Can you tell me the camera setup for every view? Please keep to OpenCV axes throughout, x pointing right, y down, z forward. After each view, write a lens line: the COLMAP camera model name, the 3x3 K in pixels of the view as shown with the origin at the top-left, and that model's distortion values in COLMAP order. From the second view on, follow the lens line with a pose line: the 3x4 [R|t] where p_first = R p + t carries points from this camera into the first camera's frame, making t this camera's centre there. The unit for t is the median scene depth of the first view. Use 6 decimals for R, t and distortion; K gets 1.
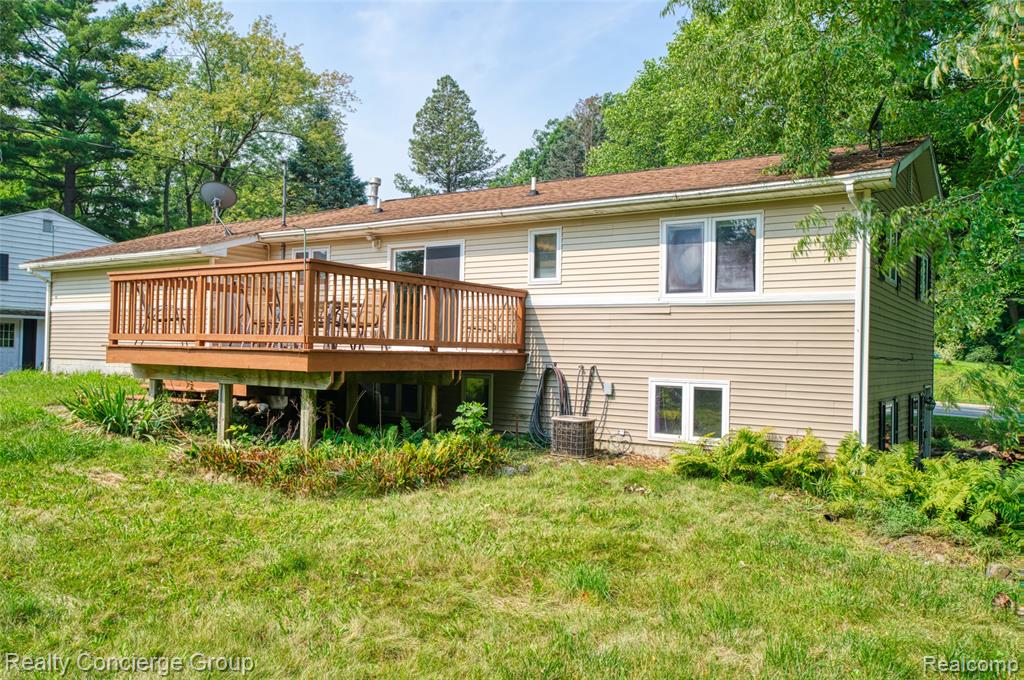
lens RADIAL K [[794.6, 0, 512.0], [0, 794.6, 339.2], [0, 0, 1]] dist [-0.005723, -0.000822]
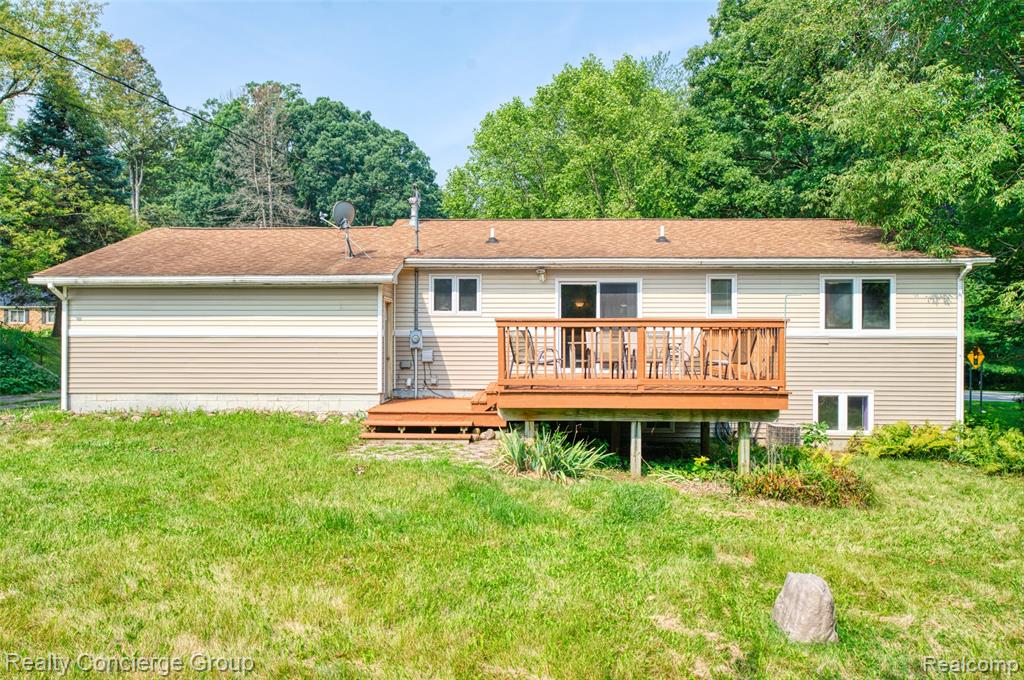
lens RADIAL K [[778.9, 0, 512.1], [0, 778.9, 341.7], [0, 0, 1]] dist [-0.011556, -0.001230]
pose [[0.849705, -0.020454, 0.526861, -0.981066], [0.006976, 0.999596, 0.027557, -0.076162], [-0.527211, -0.019740, 0.849505, 0.138146]]
